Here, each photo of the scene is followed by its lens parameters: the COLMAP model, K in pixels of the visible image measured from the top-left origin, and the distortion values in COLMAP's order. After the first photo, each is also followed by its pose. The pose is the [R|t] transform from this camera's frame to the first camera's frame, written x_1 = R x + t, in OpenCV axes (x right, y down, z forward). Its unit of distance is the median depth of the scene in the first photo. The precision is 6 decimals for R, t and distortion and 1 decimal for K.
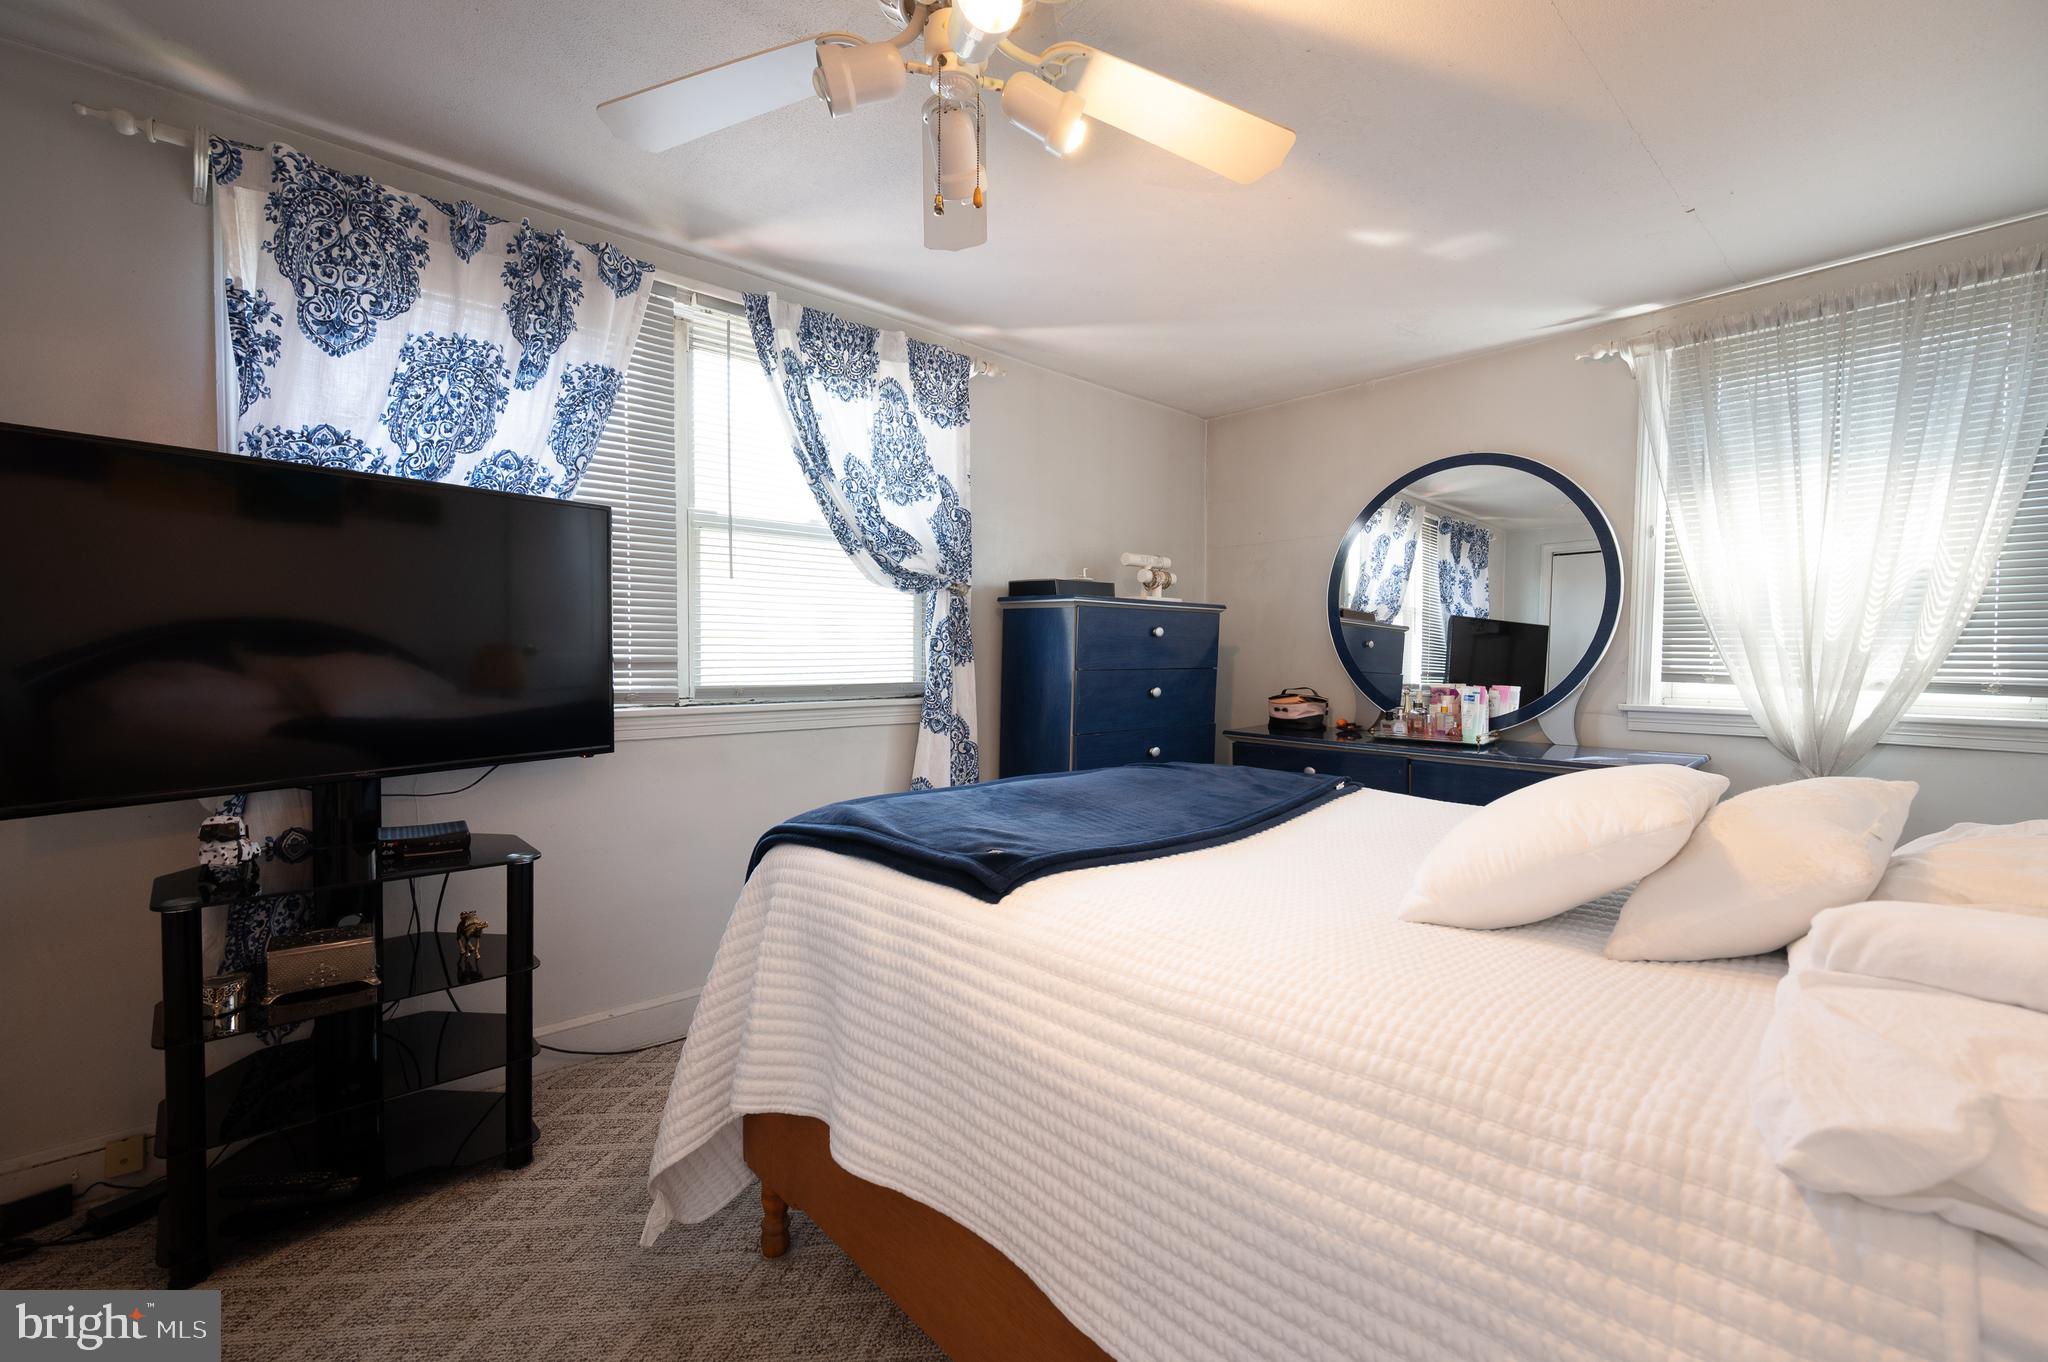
lens RADIAL K [[879.2, 0, 1060.8], [0, 879.2, 686.3], [0, 0, 1]] dist [-0.002291, -0.000119]
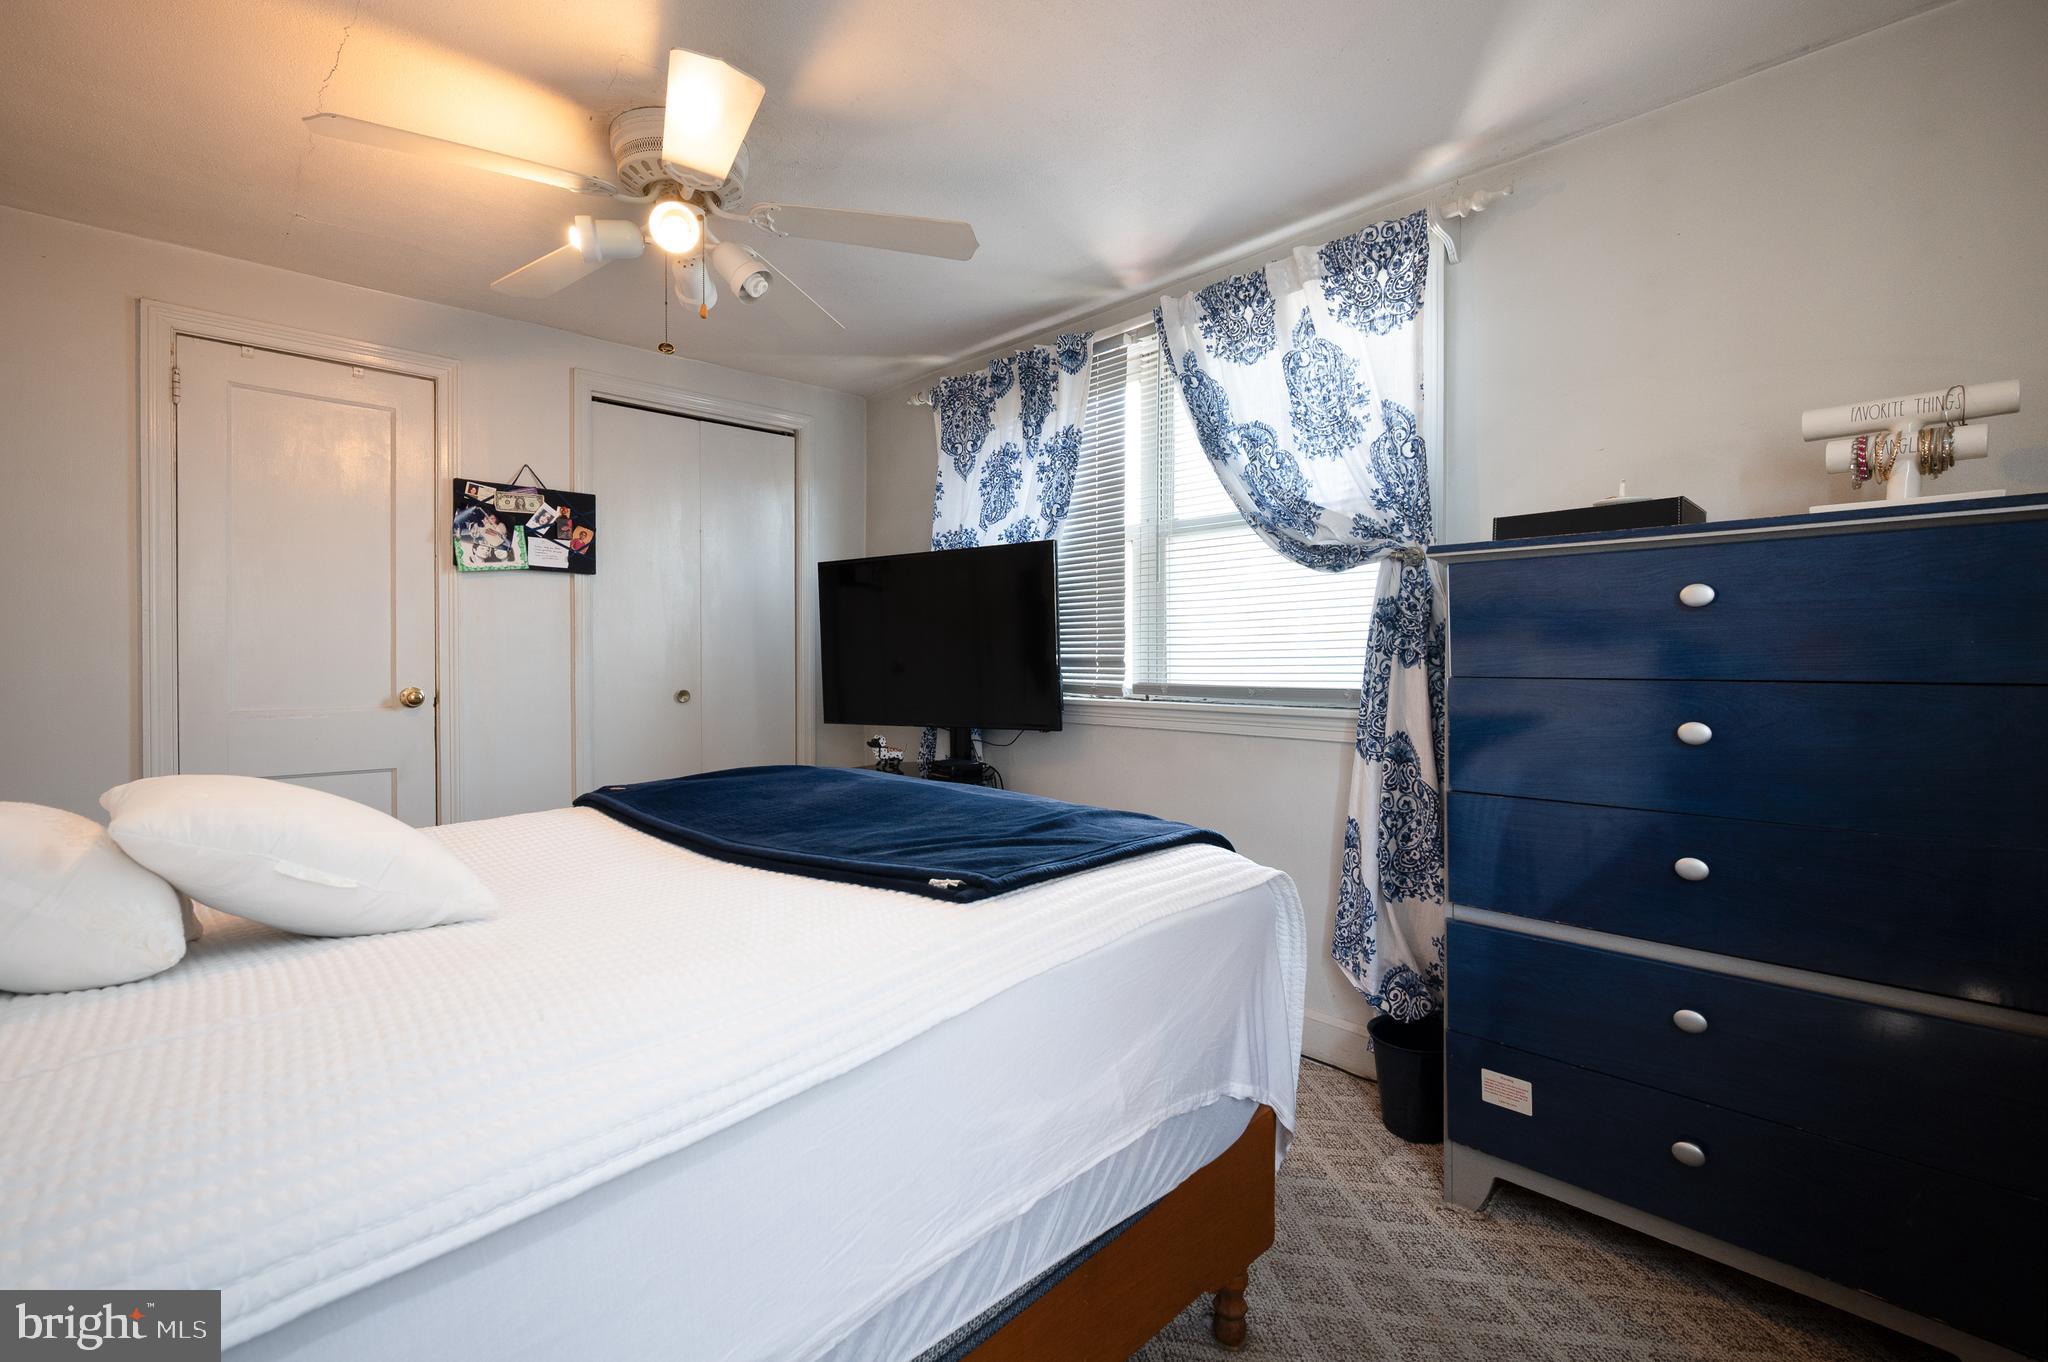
lens RADIAL K [[879.2, 0, 1060.8], [0, 879.2, 686.3], [0, 0, 1]] dist [-0.002291, -0.000119]
pose [[0.022029, 0.028036, -0.999364, 0.660835], [-0.034960, 0.999017, 0.027255, -0.020650], [0.999146, 0.034337, 0.022987, 0.828821]]
